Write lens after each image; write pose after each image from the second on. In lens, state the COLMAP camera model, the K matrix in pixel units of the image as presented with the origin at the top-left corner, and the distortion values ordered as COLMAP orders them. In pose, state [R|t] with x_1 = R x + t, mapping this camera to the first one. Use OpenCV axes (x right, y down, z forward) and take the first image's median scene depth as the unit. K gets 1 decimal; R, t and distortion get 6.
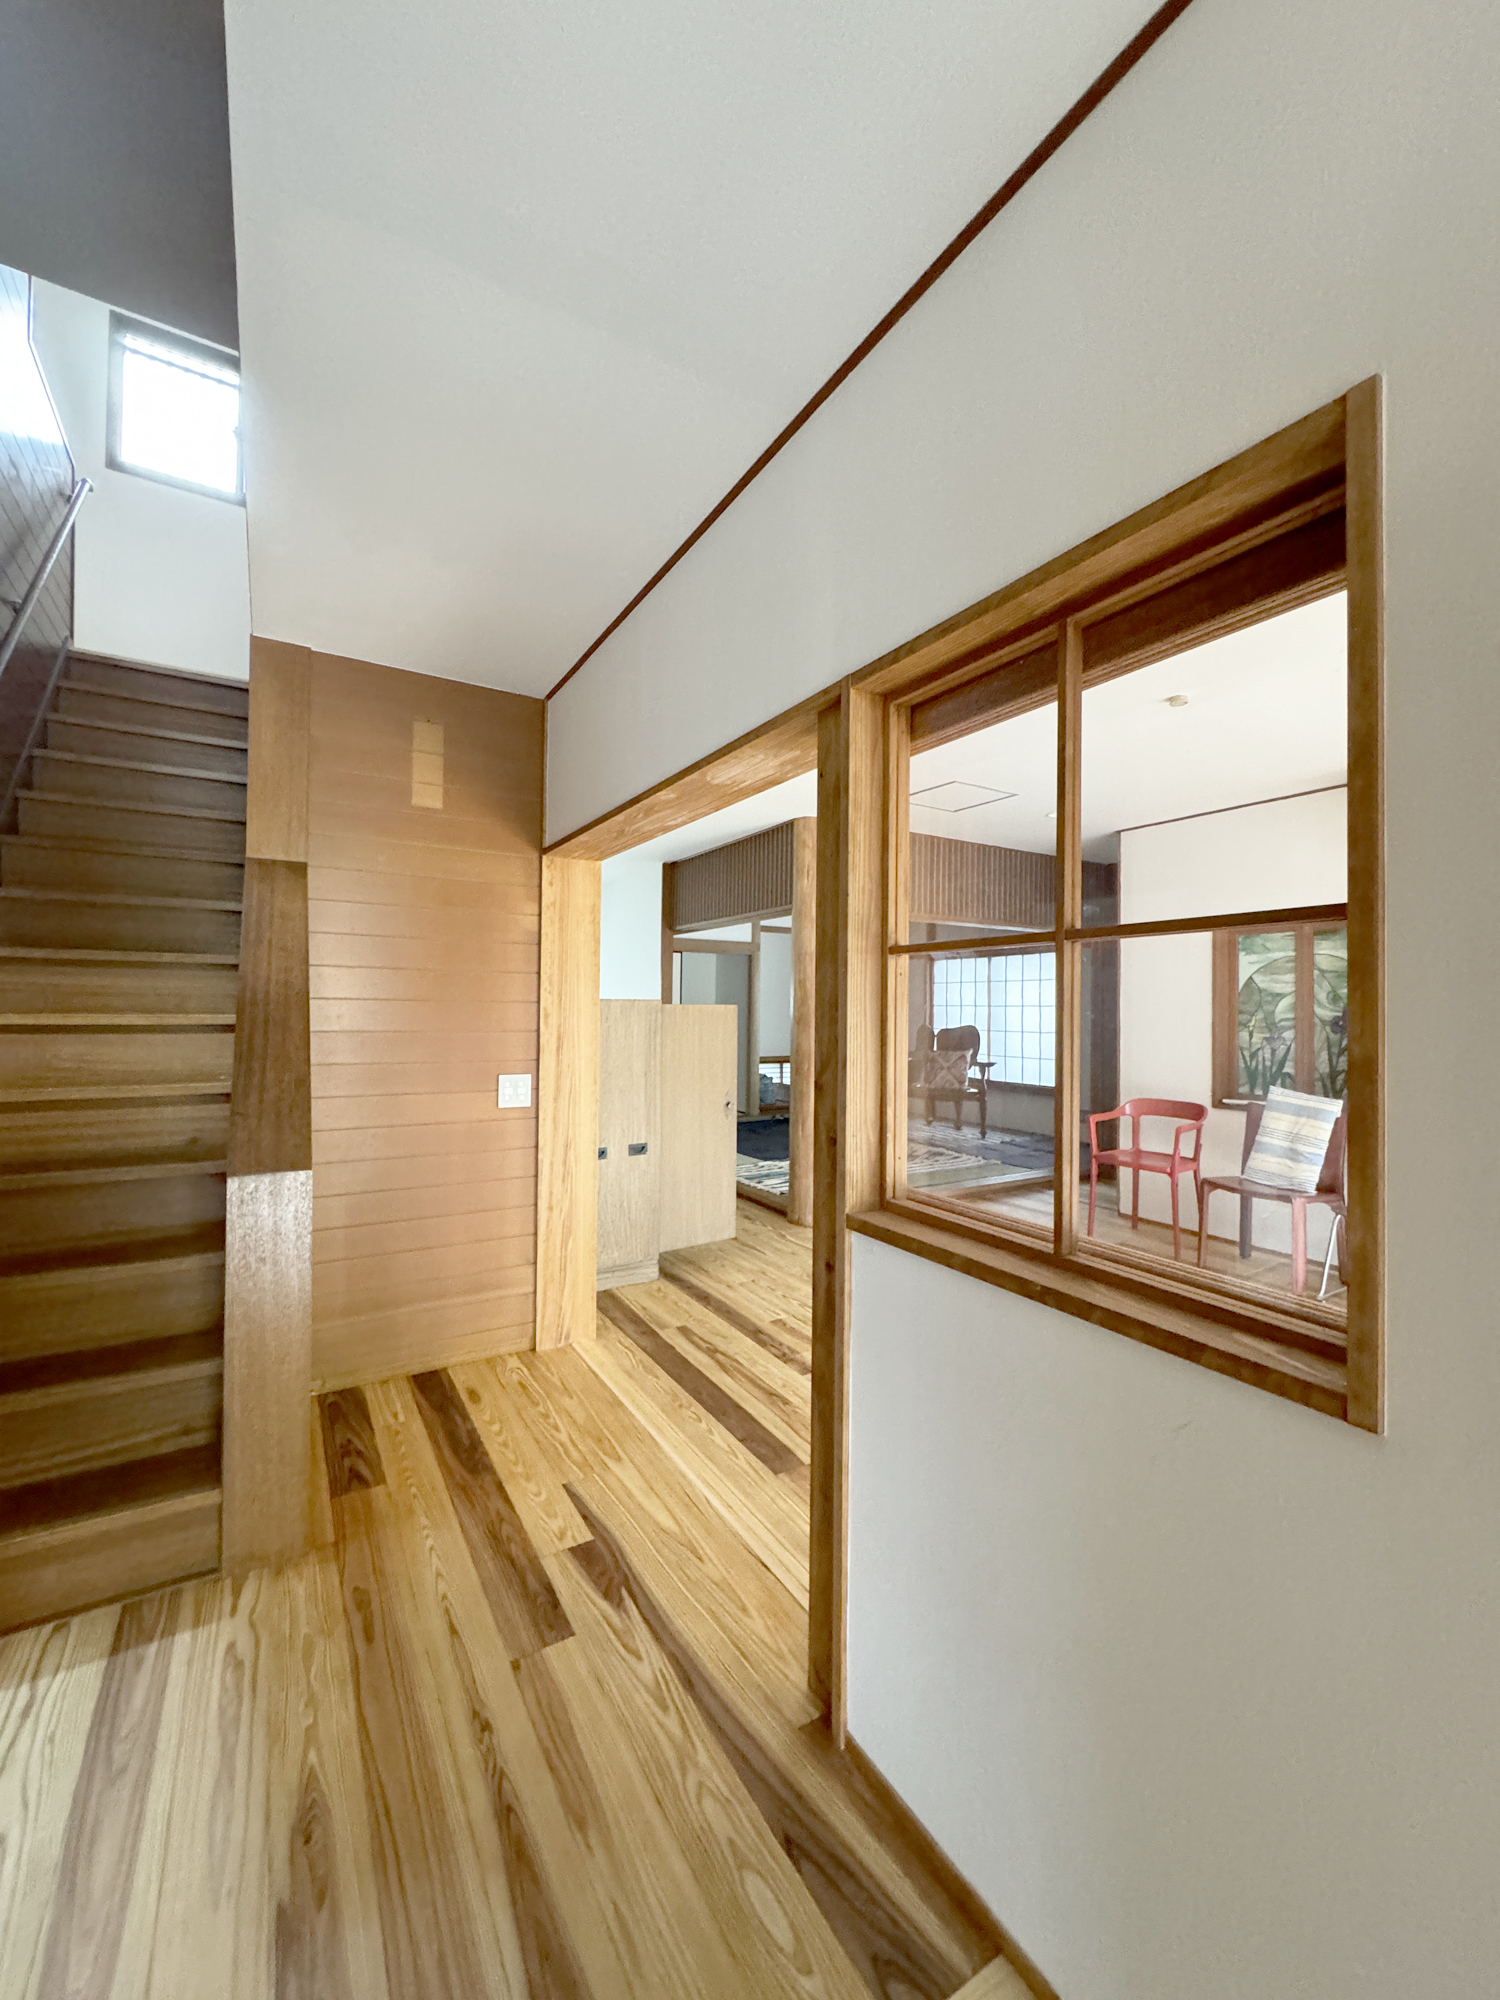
lens RADIAL K [[806.6, 0, 751.4], [0, 806.6, 1002.2], [0, 0, 1]] dist [-0.001234, 0.000211]
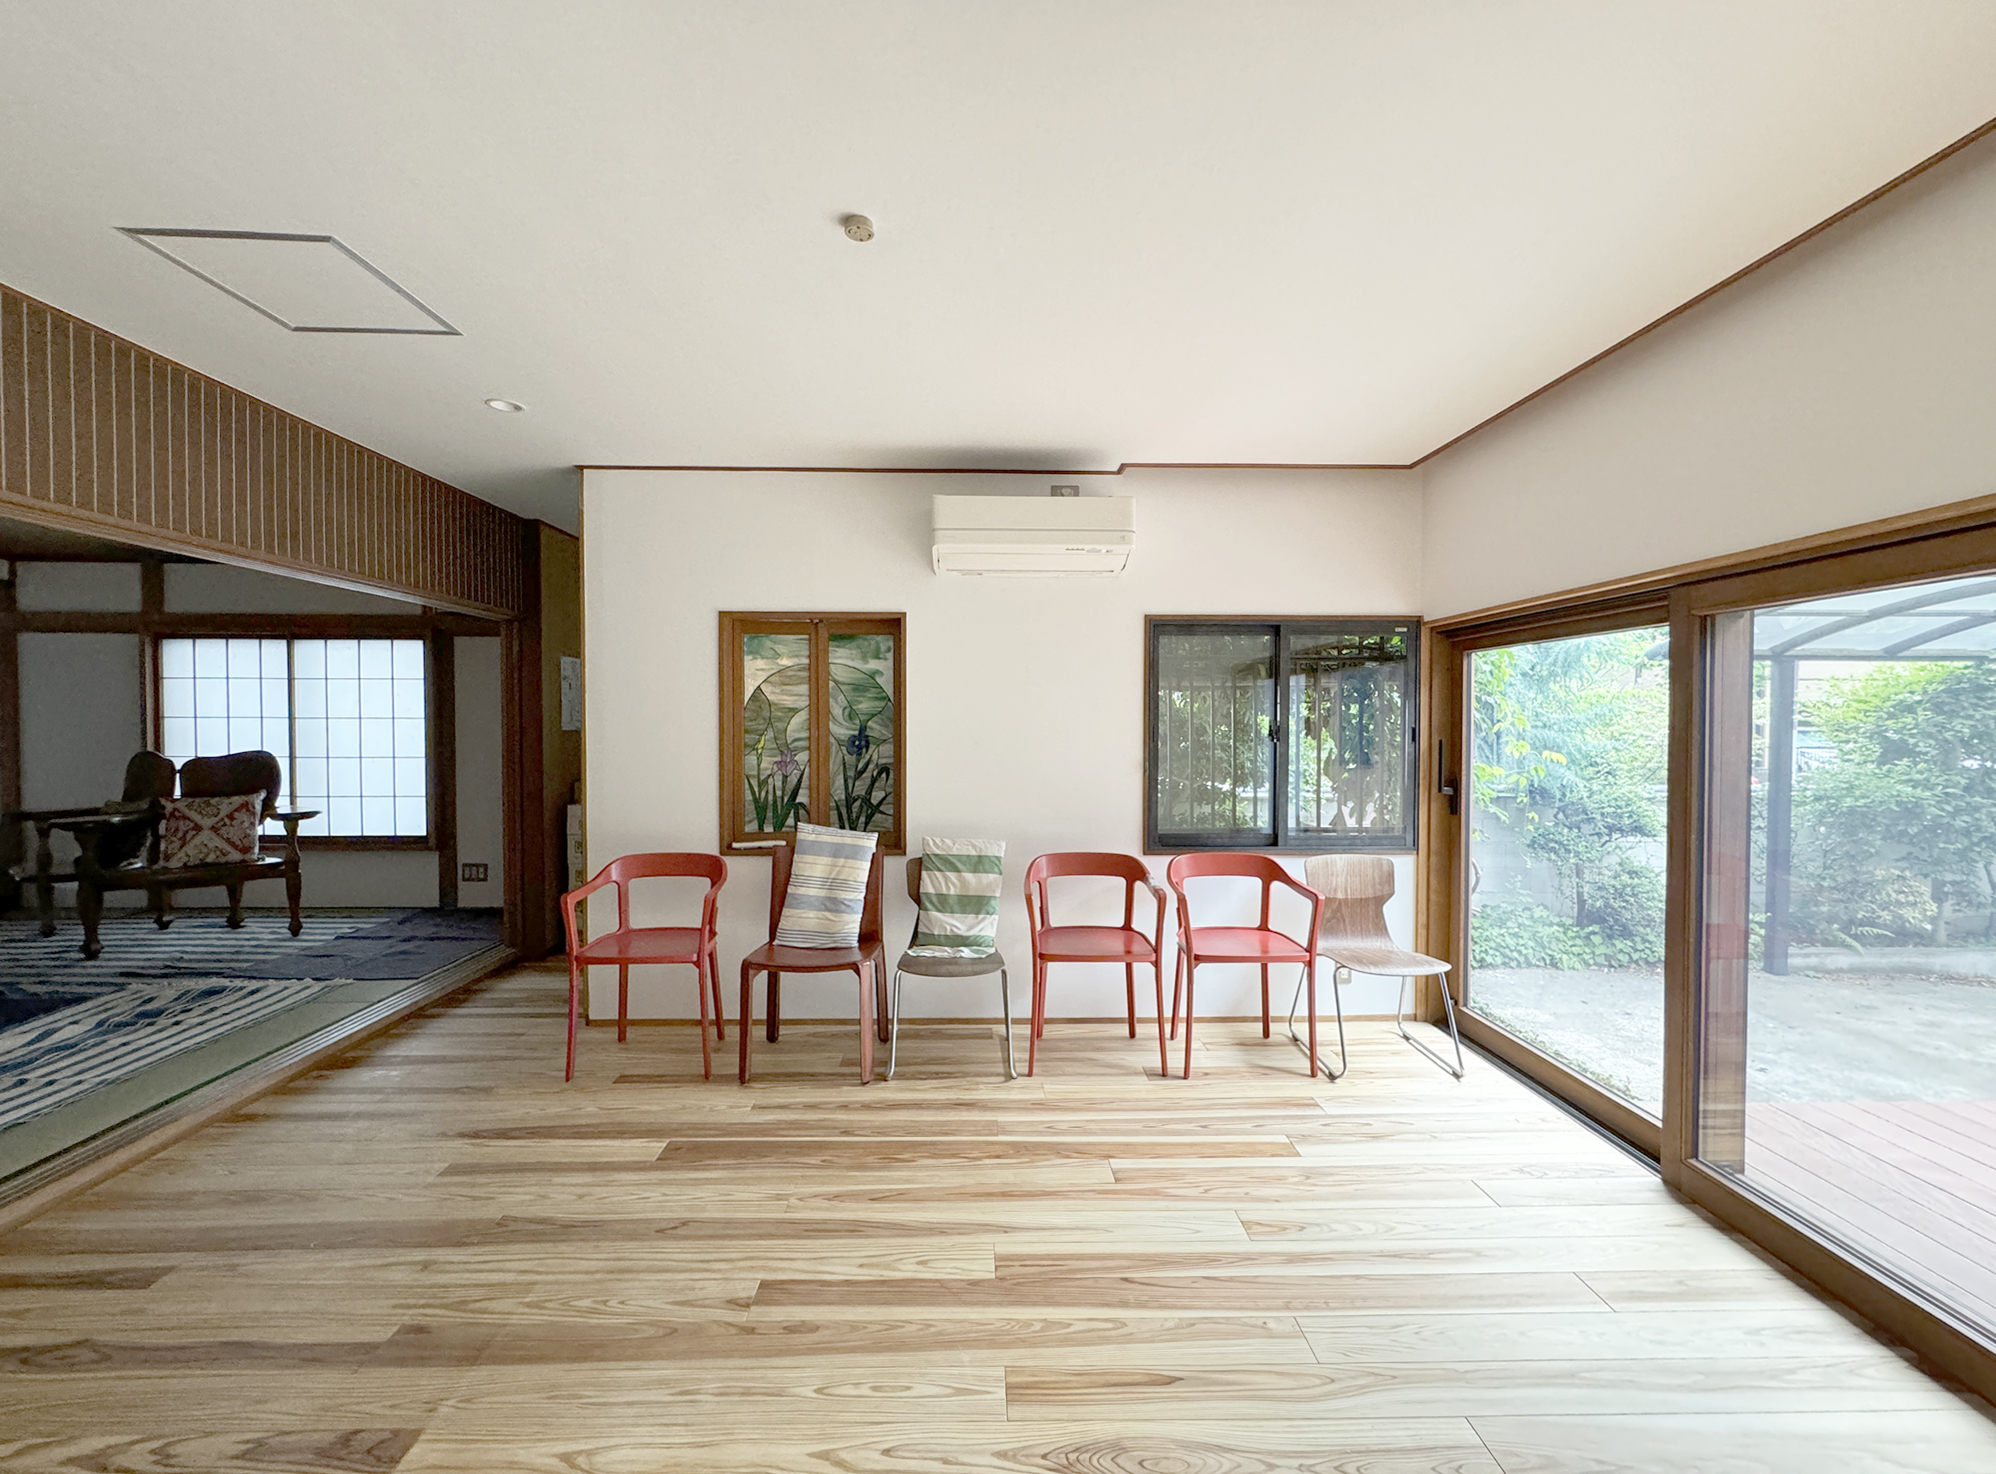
lens RADIAL K [[805.0, 0, 993.1], [0, 805.0, 731.8], [0, 0, 1]] dist [-0.001234, 0.000211]
pose [[0.493905, -0.026951, 0.869098, 0.035319], [-0.003751, 0.999444, 0.033125, -0.014181], [-0.869508, -0.019621, 0.493529, 0.398474]]
